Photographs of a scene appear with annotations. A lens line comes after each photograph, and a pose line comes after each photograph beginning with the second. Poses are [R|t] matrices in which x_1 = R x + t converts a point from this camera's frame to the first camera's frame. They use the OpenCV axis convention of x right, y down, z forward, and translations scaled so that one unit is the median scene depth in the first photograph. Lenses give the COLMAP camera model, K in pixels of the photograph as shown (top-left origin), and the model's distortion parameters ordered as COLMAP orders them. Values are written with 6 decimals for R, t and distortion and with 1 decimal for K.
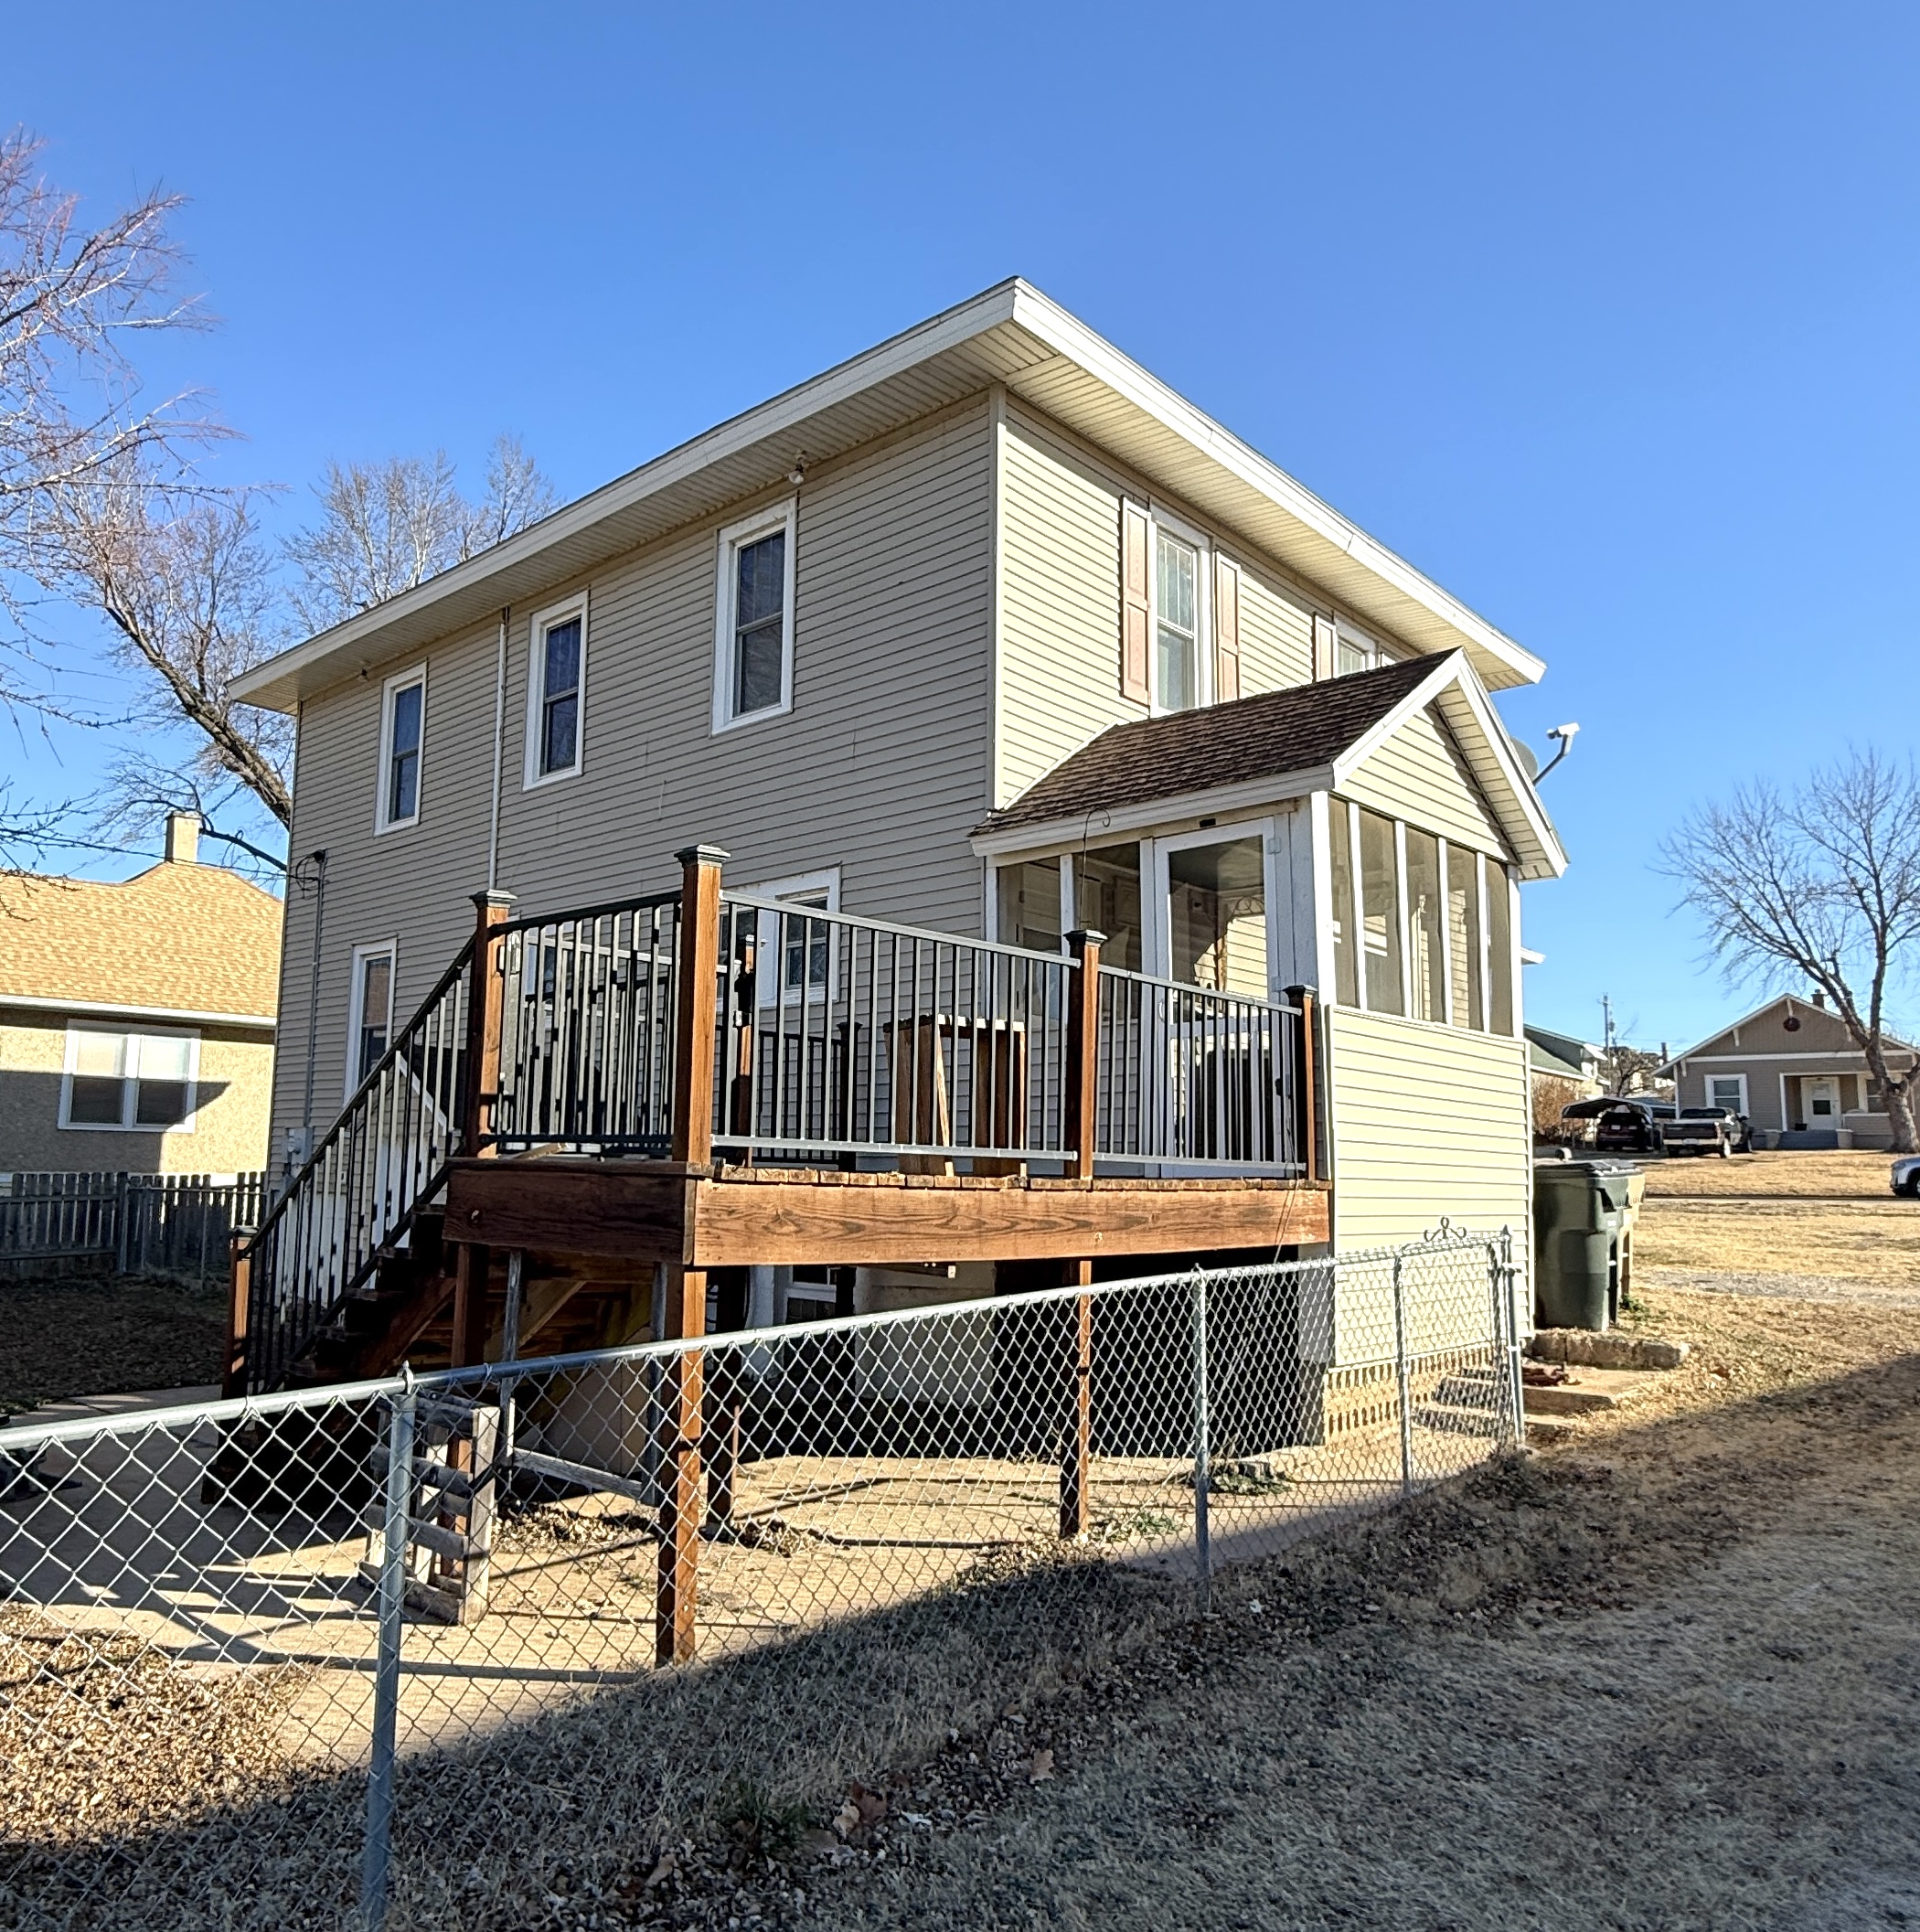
lens RADIAL K [[1467.5, 0, 960.0], [0, 1467.5, 966.0], [0, 0, 1]] dist [0.004824, 0.008686]
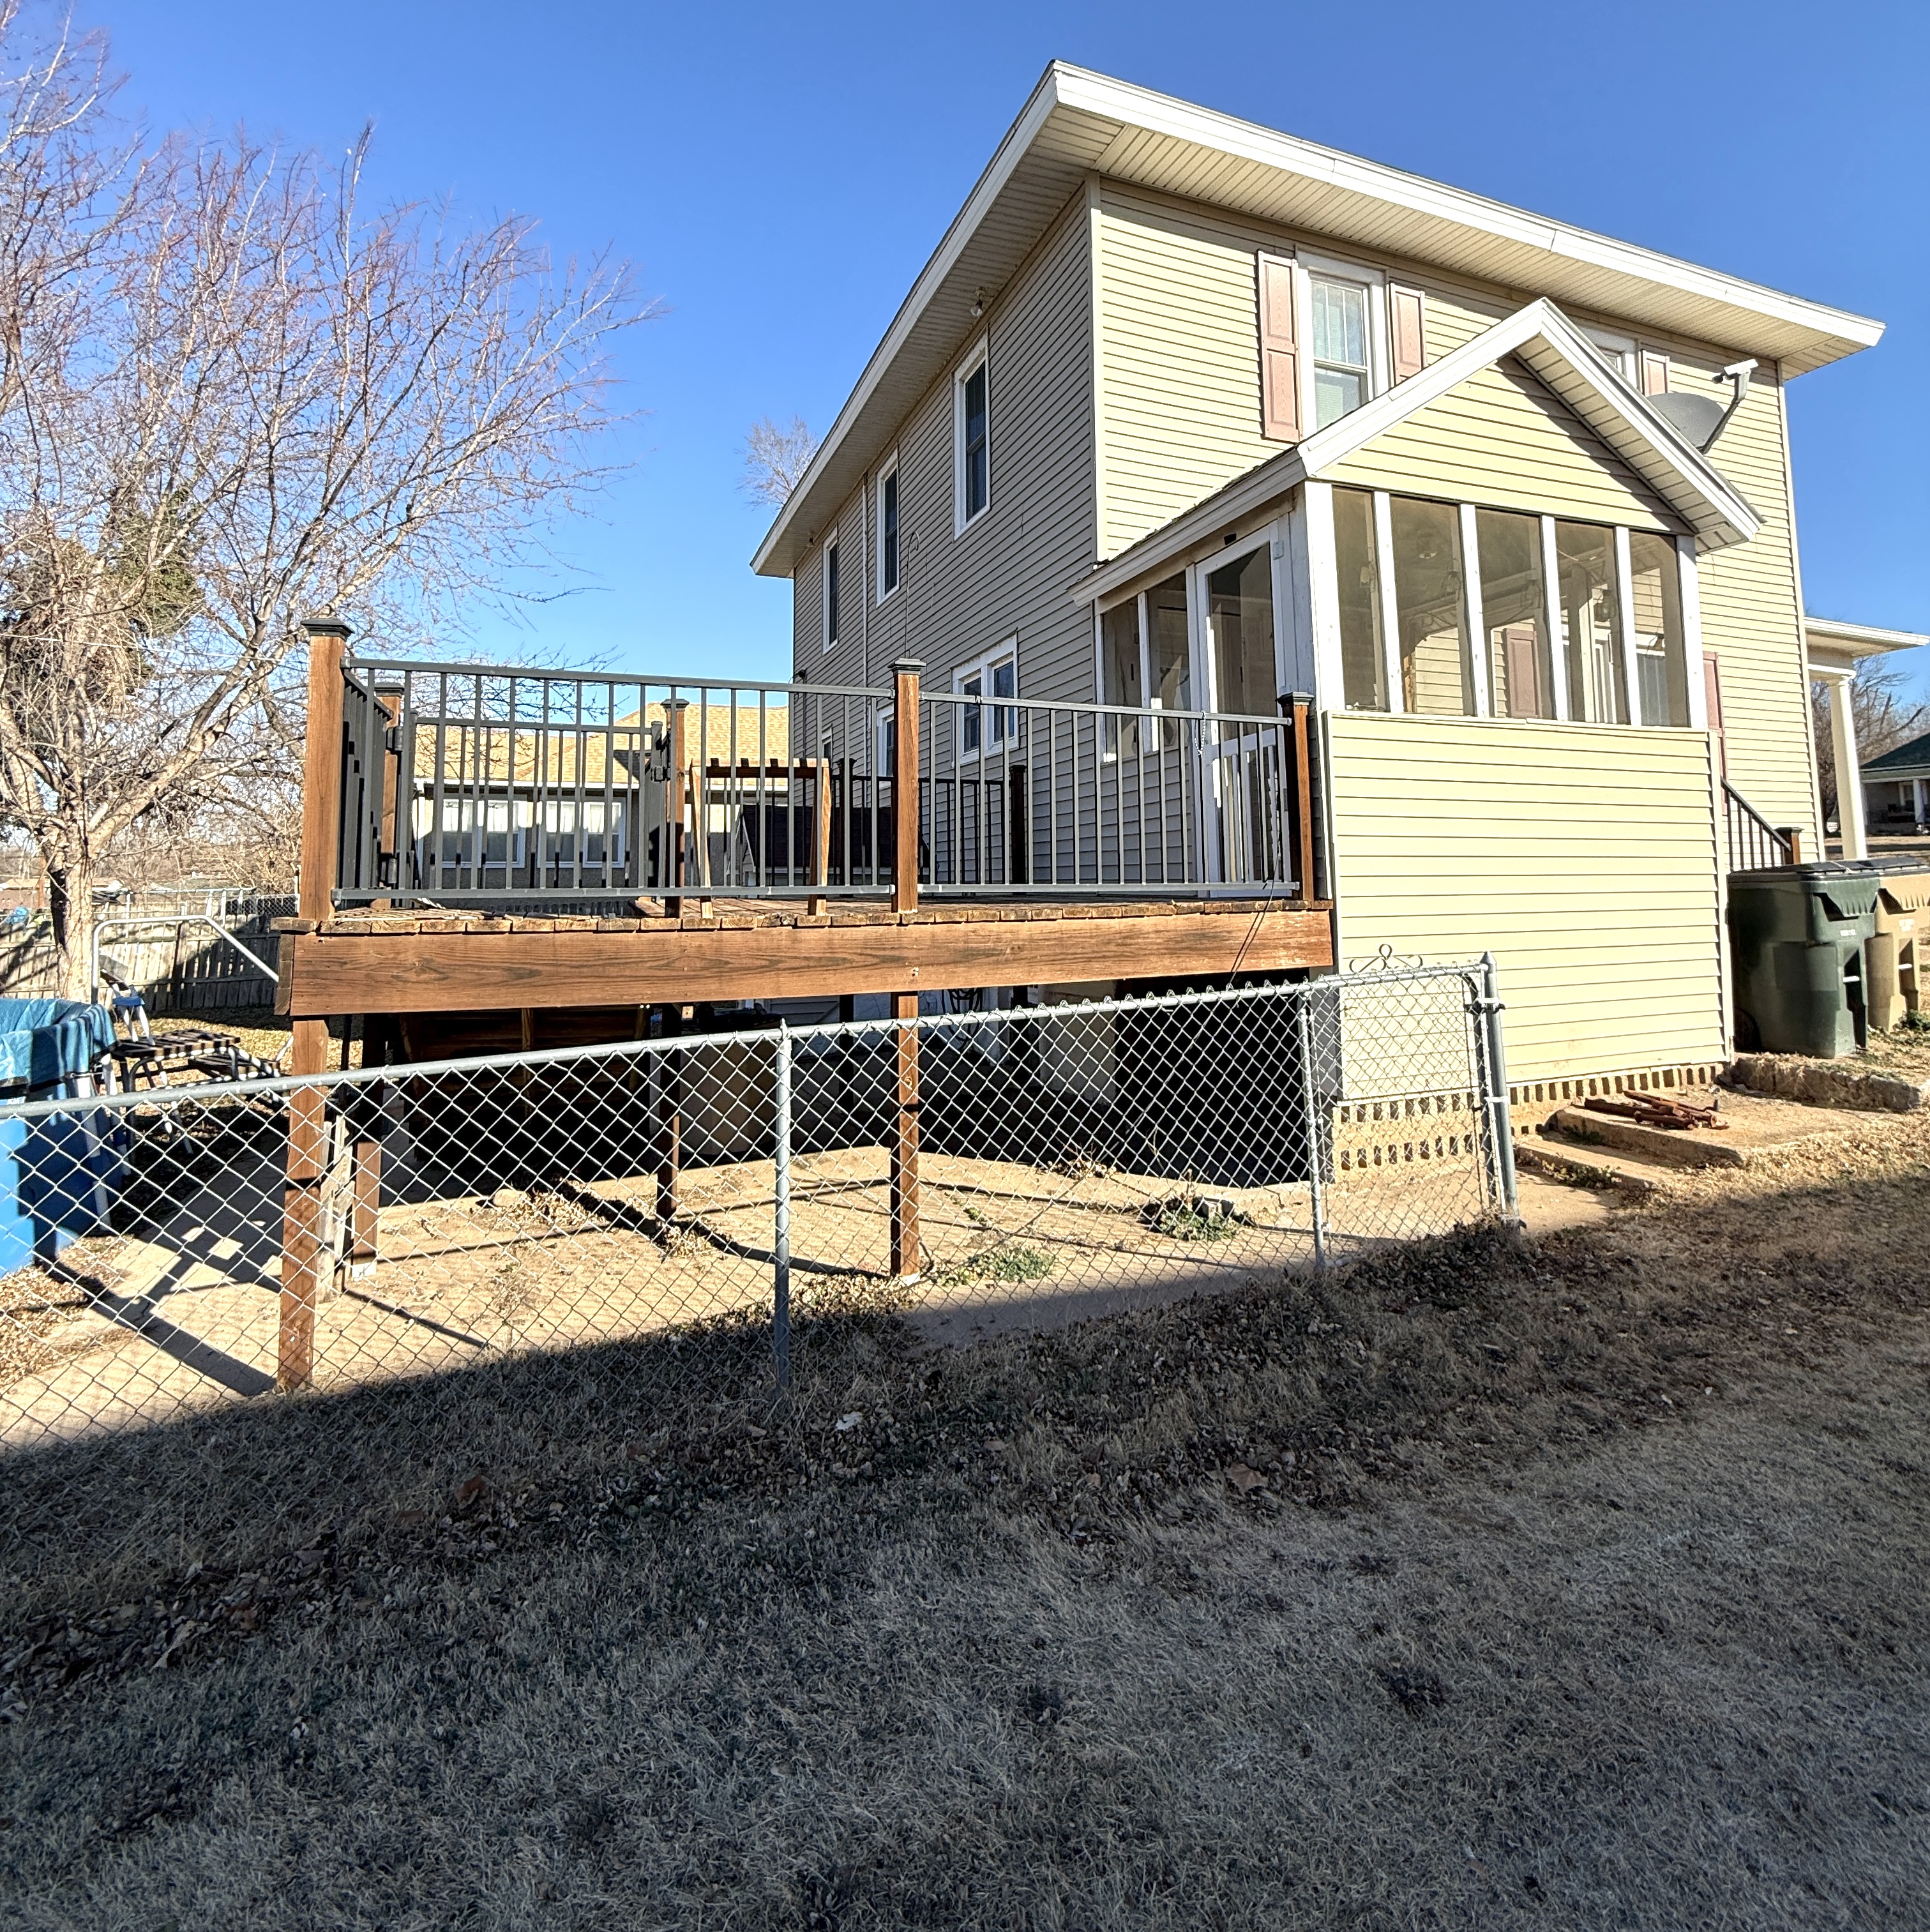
lens RADIAL K [[1057.1, 0, 997.2], [0, 1057.1, 768.7], [0, 0, 1]] dist [0.005120, 0.000146]
pose [[0.901649, -0.071599, -0.426501, 0.306663], [0.087118, 0.996054, 0.016960, 0.029365], [0.423603, -0.052448, 0.904328, 0.269251]]
